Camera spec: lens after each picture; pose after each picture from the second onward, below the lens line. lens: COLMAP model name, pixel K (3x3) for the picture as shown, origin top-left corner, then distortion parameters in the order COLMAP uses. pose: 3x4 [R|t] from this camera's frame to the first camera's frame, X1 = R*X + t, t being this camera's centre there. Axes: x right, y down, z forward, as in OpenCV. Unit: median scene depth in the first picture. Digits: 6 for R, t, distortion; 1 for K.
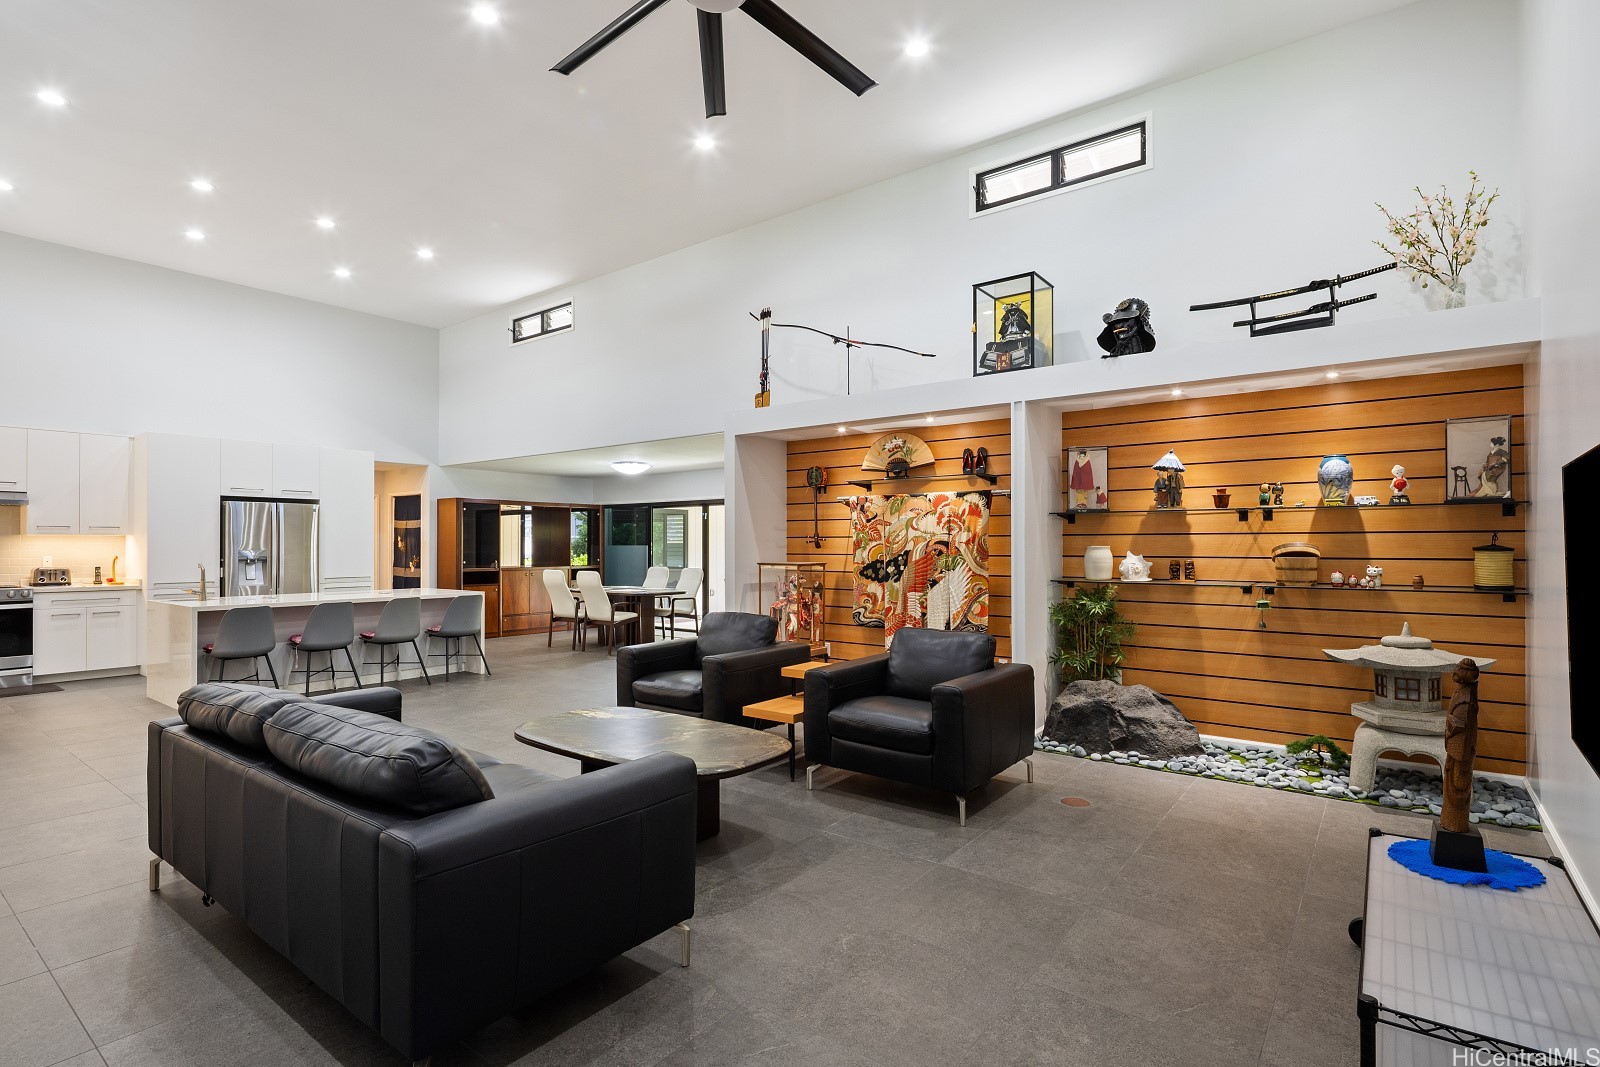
lens RADIAL K [[774.7, 0, 804.5], [0, 774.7, 540.3], [0, 0, 1]] dist [0.000208, -0.003279]
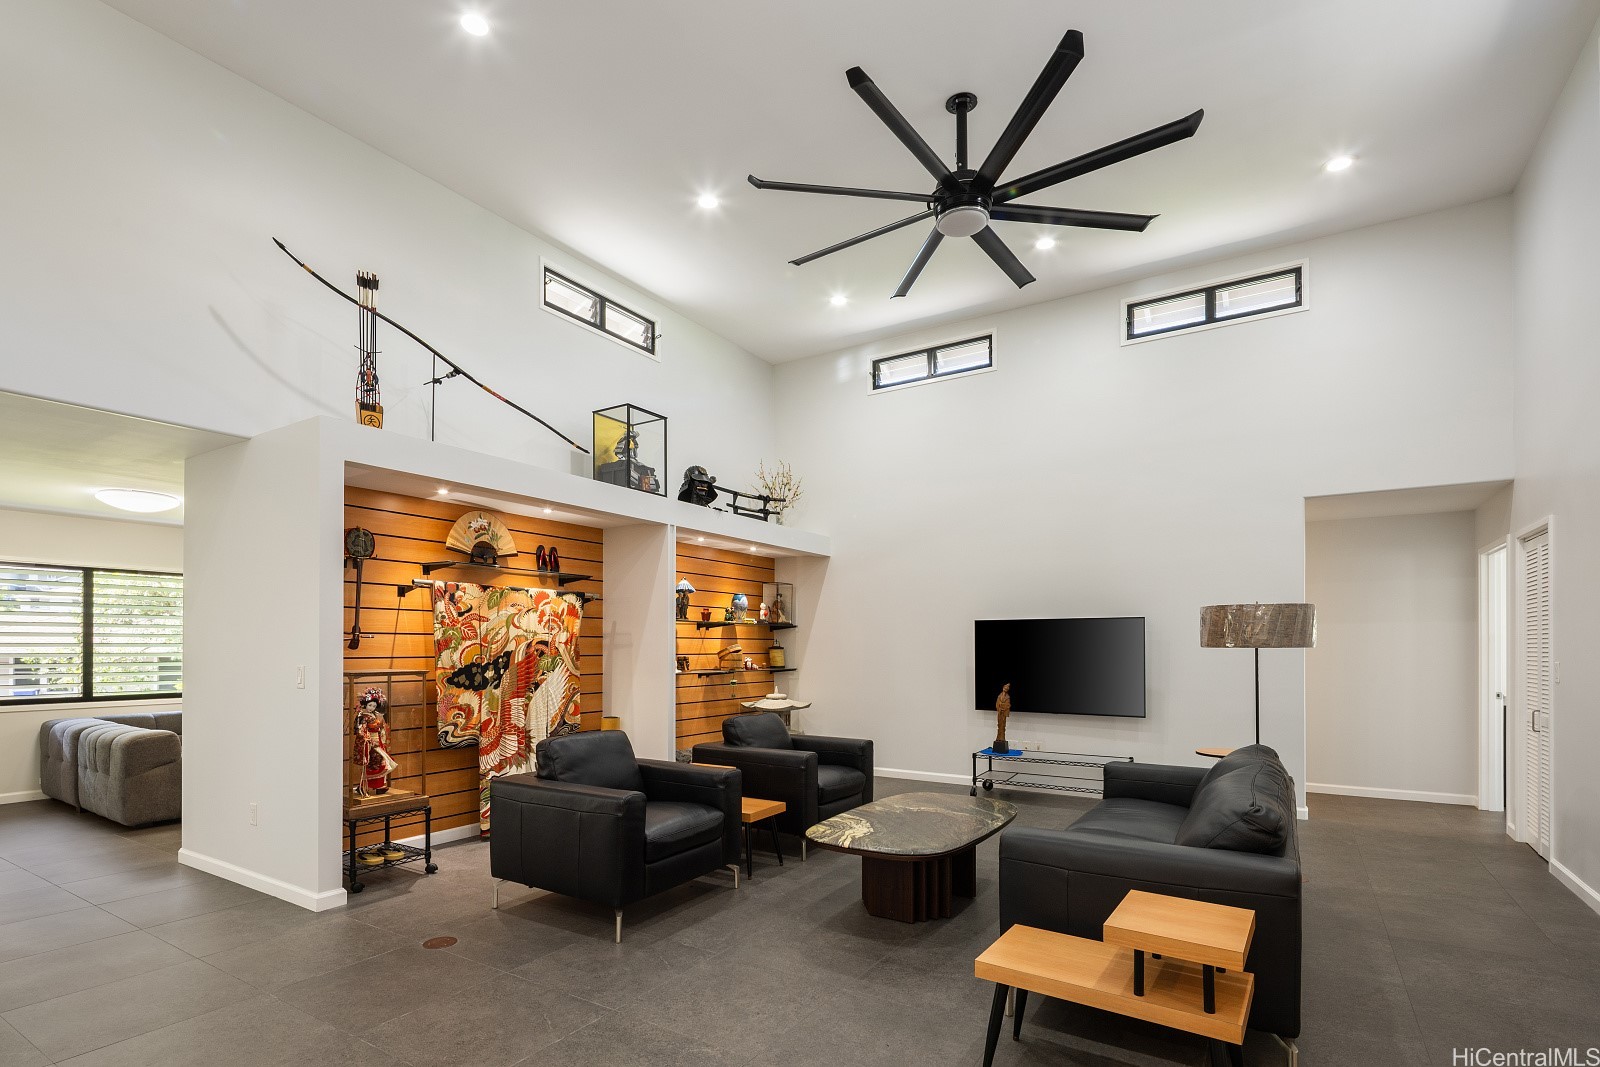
lens RADIAL K [[774.7, 0, 798.3], [0, 774.7, 624.8], [0, 0, 1]] dist [0.000208, -0.003279]
pose [[-0.082354, 0.024537, 0.996301, -0.766692], [-0.013276, 0.999581, -0.025715, 0.001505], [-0.996515, -0.015345, -0.081994, 0.748358]]
